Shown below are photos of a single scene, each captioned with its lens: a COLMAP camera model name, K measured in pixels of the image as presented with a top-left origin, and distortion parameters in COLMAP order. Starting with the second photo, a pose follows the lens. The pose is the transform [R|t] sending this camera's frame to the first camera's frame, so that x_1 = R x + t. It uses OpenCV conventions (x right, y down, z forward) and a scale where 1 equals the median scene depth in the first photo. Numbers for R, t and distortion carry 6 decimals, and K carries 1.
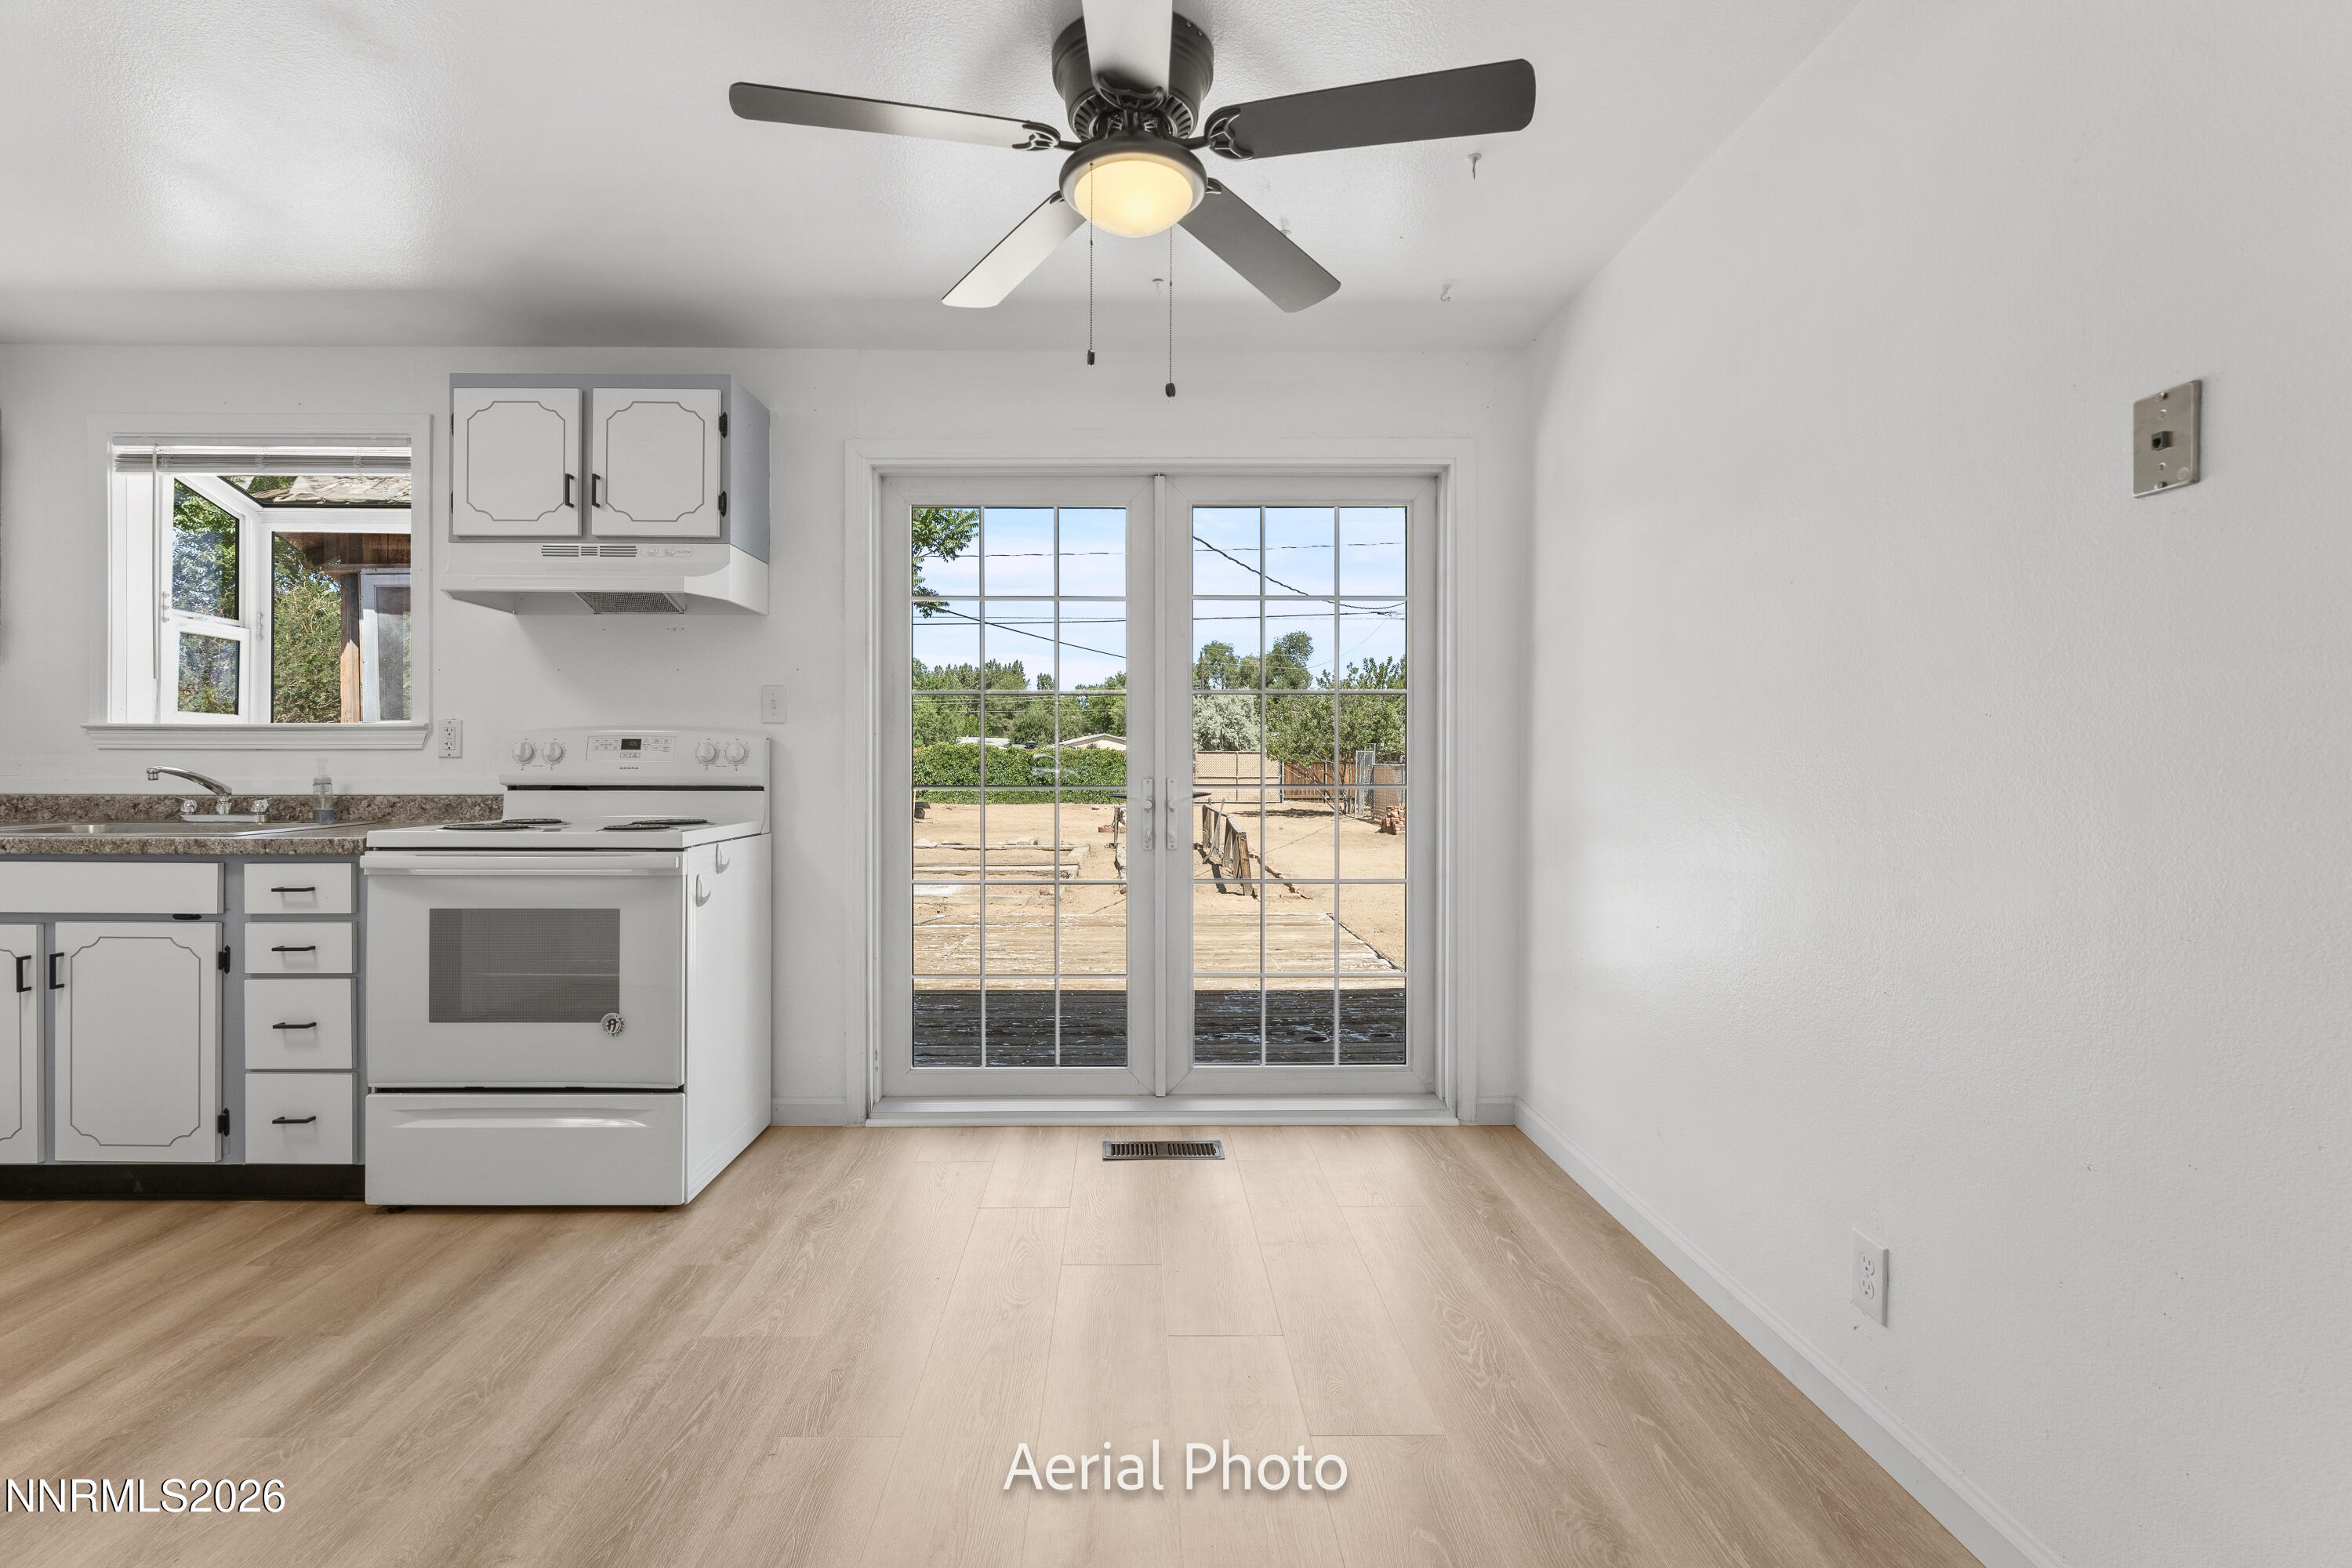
lens RADIAL K [[1099.4, 0, 1177.4], [0, 1099.4, 740.0], [0, 0, 1]] dist [-0.002618, -0.000167]
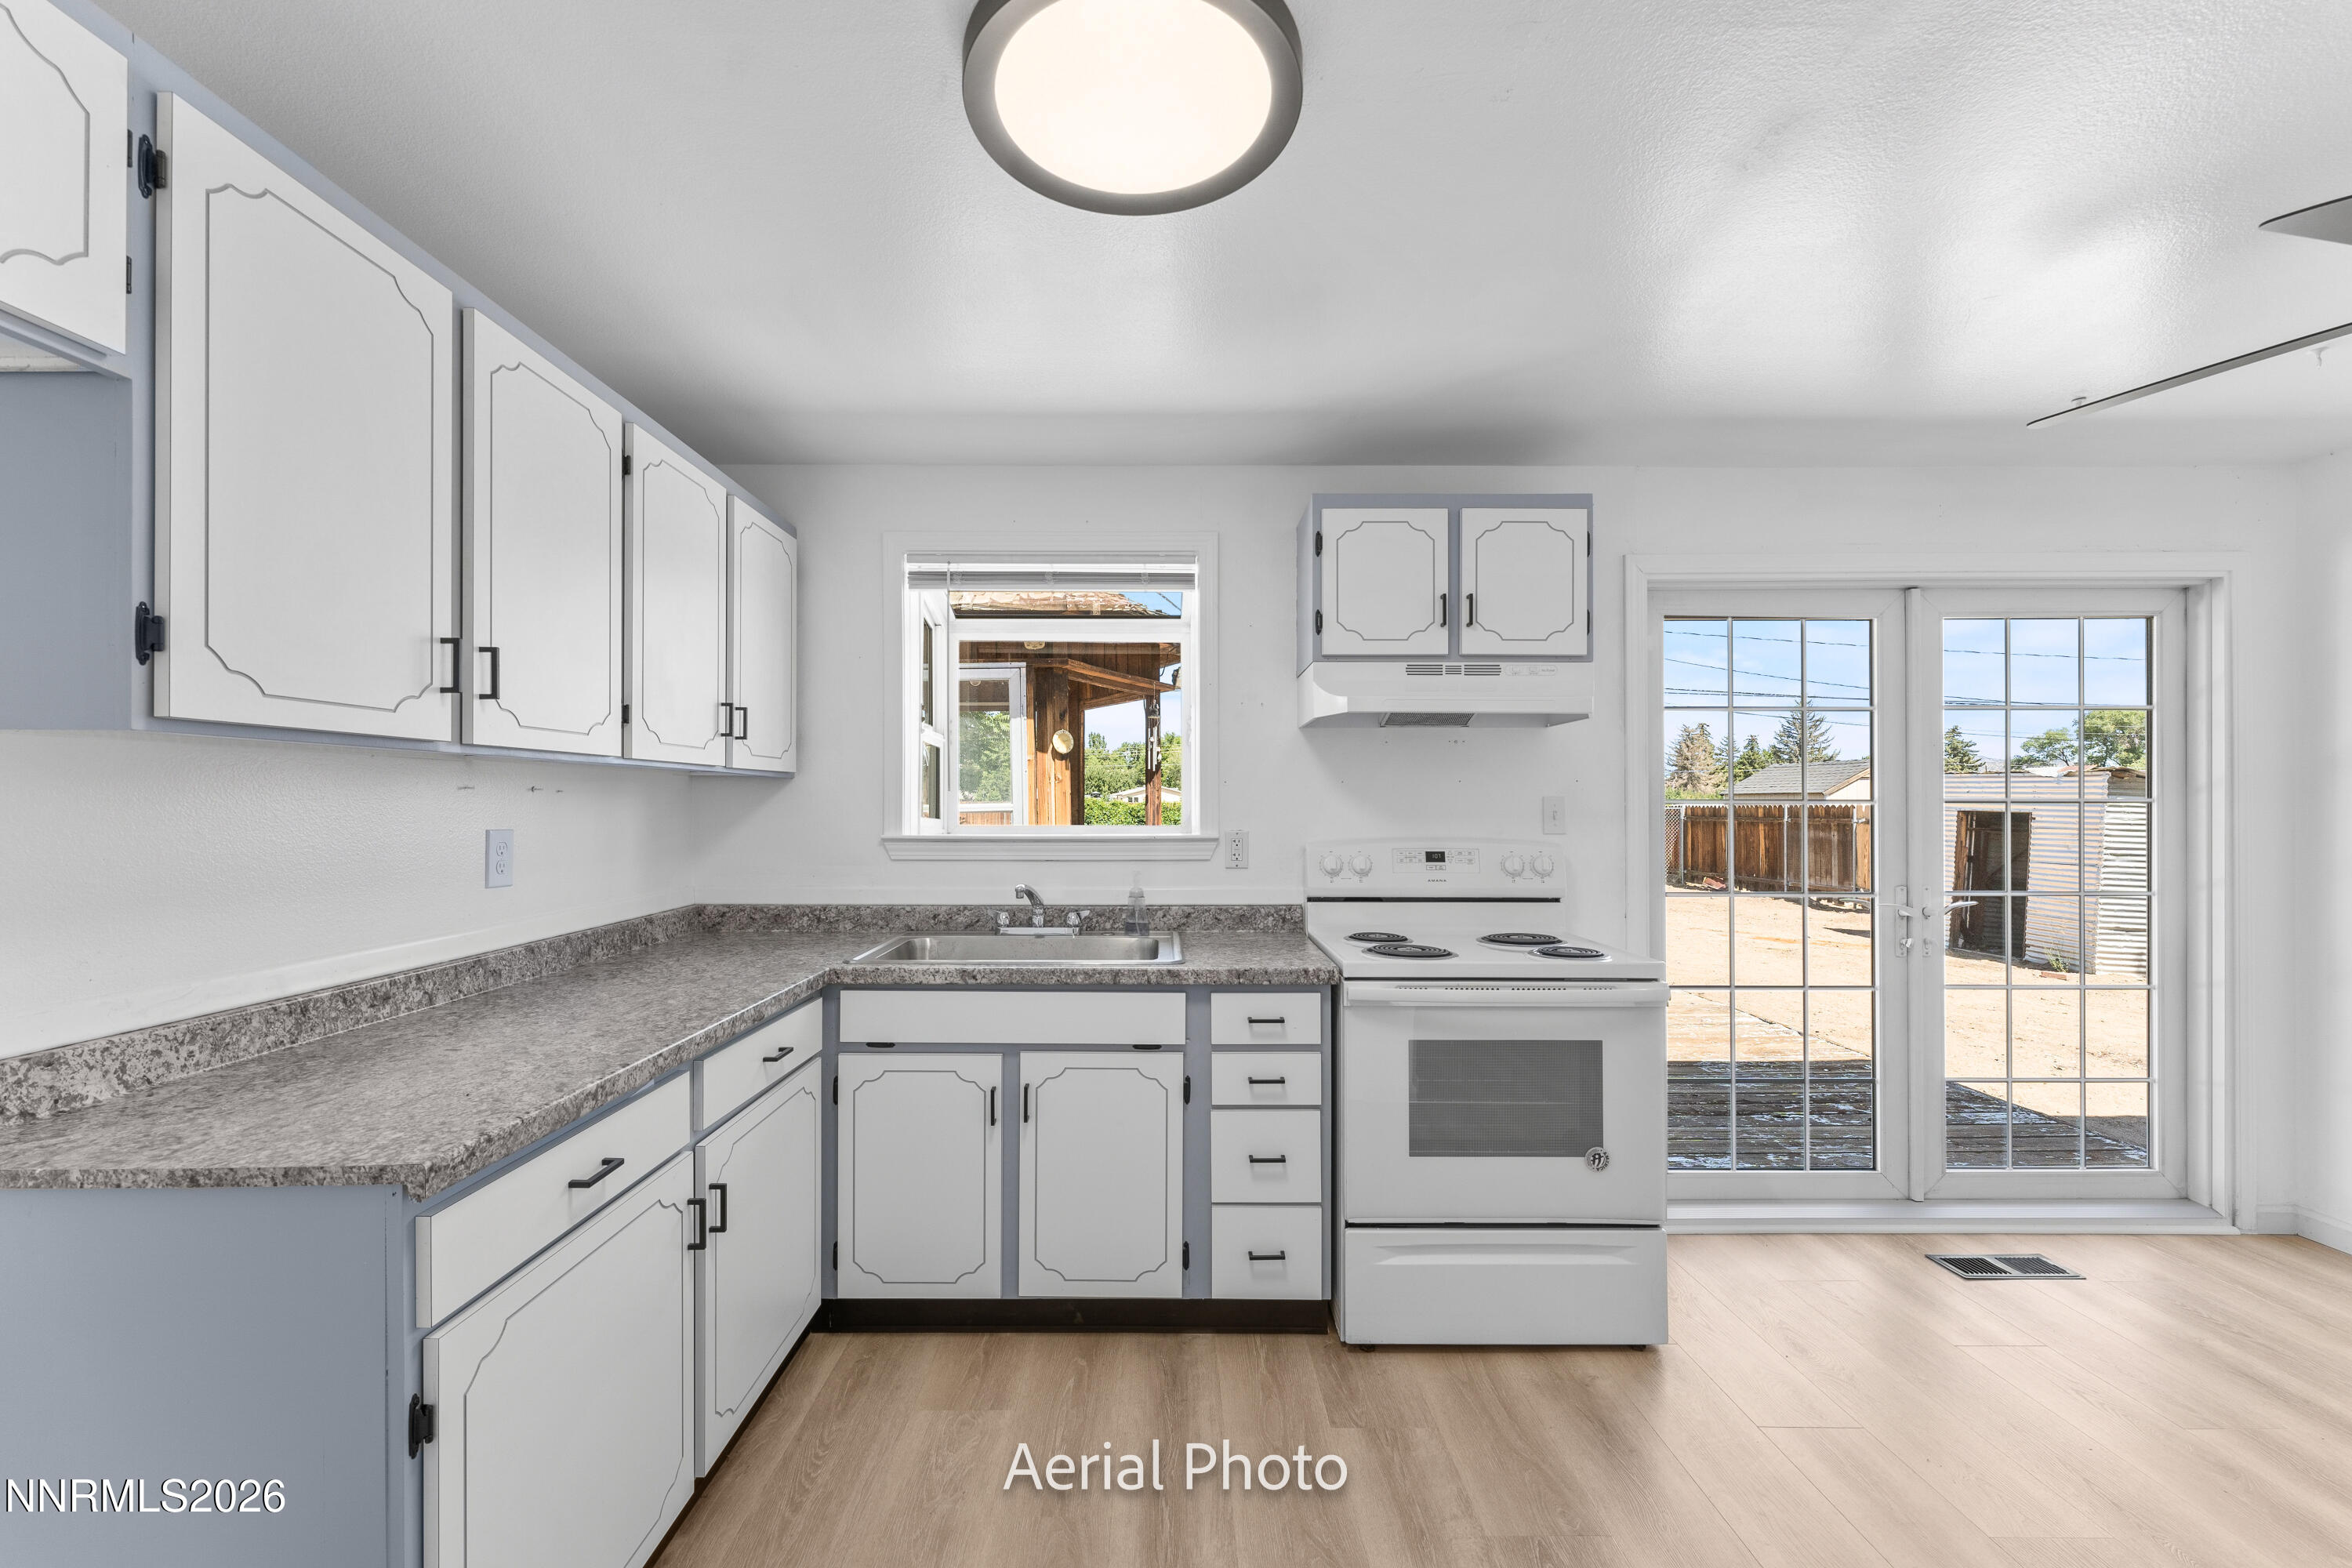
lens RADIAL K [[947.9, 0, 1176.0], [0, 947.9, 784.0], [0, 0, 1]] dist [0.001021, 0.000339]
pose [[0.999948, -0.000697, -0.010187, -0.803762], [0.000648, 0.999988, -0.004888, -0.065488], [0.010190, 0.004881, 0.999936, 0.135208]]
